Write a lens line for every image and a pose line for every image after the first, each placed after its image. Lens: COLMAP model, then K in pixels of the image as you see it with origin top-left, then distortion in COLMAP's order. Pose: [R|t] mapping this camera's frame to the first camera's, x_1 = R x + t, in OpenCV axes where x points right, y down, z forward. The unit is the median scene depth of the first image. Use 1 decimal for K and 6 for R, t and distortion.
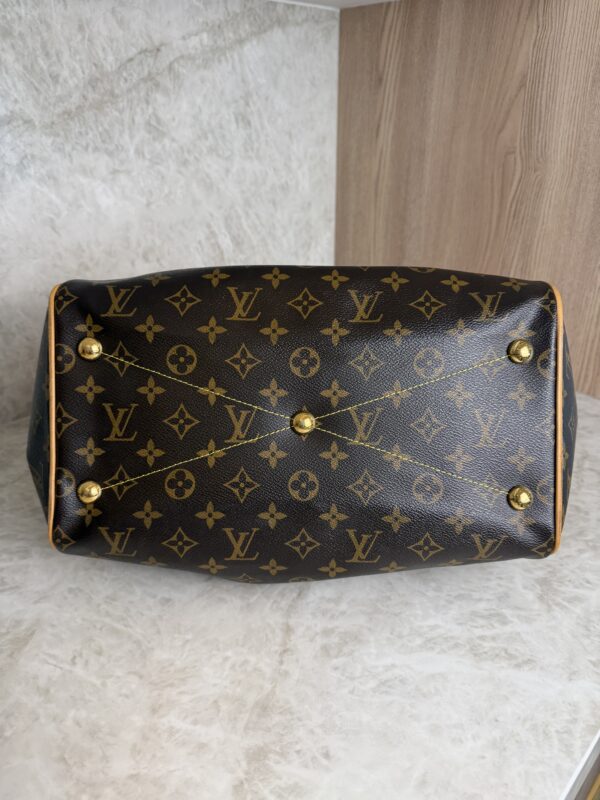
lens RADIAL K [[641.2, 0, 298.2], [0, 641.2, 413.7], [0, 0, 1]] dist [-0.031951, -0.003892]
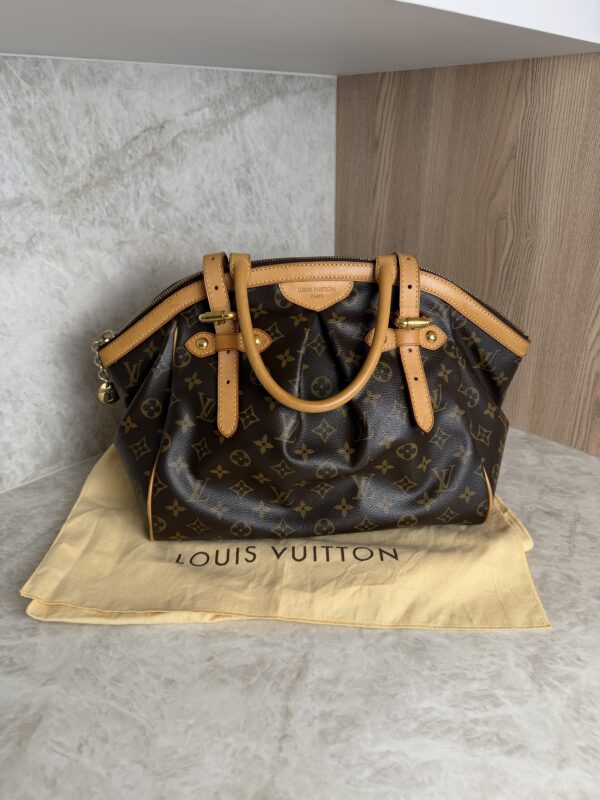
lens RADIAL K [[641.2, 0, 301.9], [0, 641.2, 398.0], [0, 0, 1]] dist [-0.031951, -0.003892]
pose [[0.999983, -0.005559, -0.001789, 0.008787], [0.005493, 0.999371, -0.035039, -0.094610], [0.001983, 0.035028, 0.999384, -0.032186]]
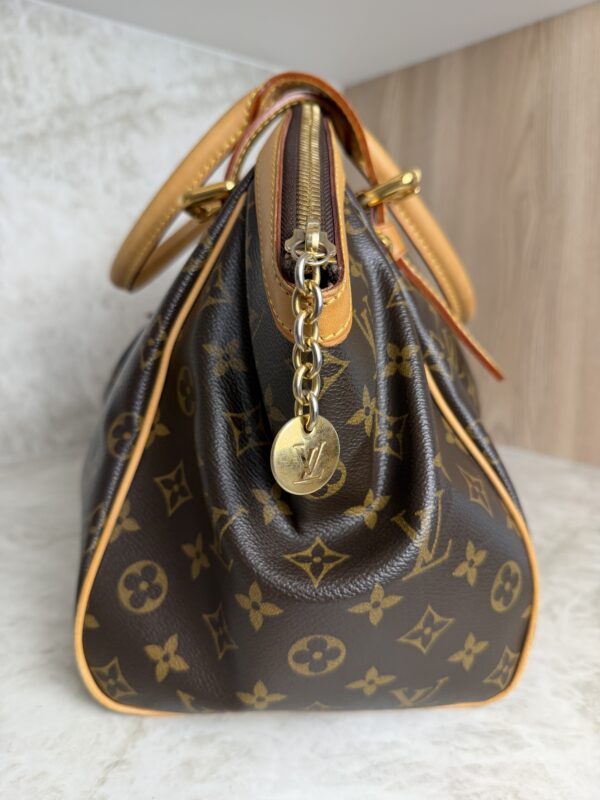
lens RADIAL K [[641.2, 0, 301.8], [0, 641.2, 394.4], [0, 0, 1]] dist [-0.031951, -0.003892]
pose [[0.996273, 0.025202, -0.082488, 0.121452], [-0.049246, 0.951357, -0.304128, 0.148936], [0.070811, 0.307057, 0.949053, 0.252130]]
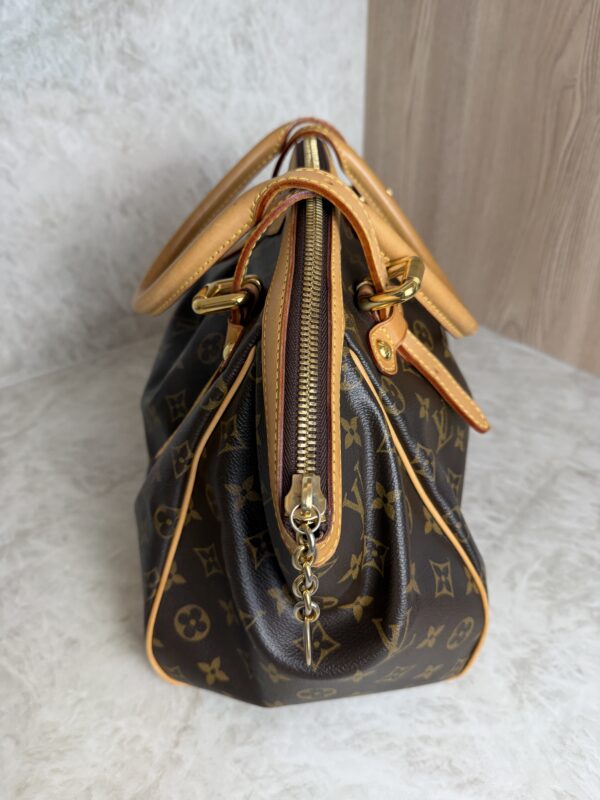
lens RADIAL K [[641.2, 0, 294.3], [0, 641.2, 408.5], [0, 0, 1]] dist [-0.031951, -0.003892]
pose [[0.990295, 0.063742, -0.123502, 0.134890], [-0.048052, 0.990854, 0.126094, -0.111229], [0.130410, -0.118936, 0.984301, 0.156888]]
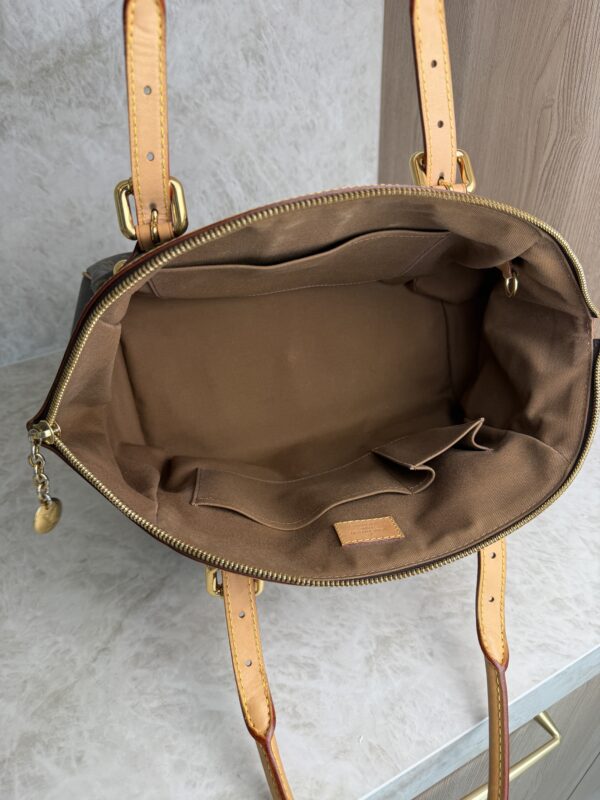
lens RADIAL K [[641.2, 0, 292.6], [0, 641.2, 416.5], [0, 0, 1]] dist [-0.031951, -0.003892]
pose [[0.946568, 0.157793, -0.281266, 0.358632], [-0.097236, 0.971181, 0.217605, -0.195917], [0.307497, -0.178629, 0.934632, 0.094756]]
